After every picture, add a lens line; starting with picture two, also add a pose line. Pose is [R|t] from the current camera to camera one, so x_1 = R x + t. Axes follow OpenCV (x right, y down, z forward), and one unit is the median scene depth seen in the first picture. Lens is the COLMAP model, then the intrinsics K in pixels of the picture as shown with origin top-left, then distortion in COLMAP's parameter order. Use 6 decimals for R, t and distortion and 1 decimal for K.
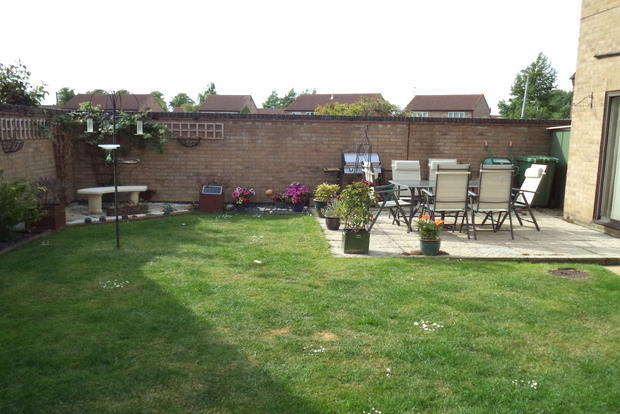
lens RADIAL K [[600.5, 0, 310.0], [0, 600.5, 207.0], [0, 0, 1]] dist [0.006623, 0.007893]
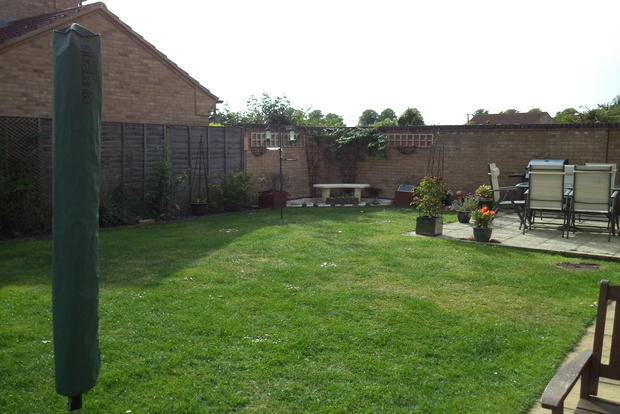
lens RADIAL K [[600.5, 0, 310.0], [0, 600.5, 207.0], [0, 0, 1]] dist [0.006623, 0.007893]
pose [[0.777846, 0.052626, -0.626248, 0.446908], [-0.072983, 0.997310, -0.006842, 0.031145], [0.624203, 0.051027, 0.779594, -0.063929]]
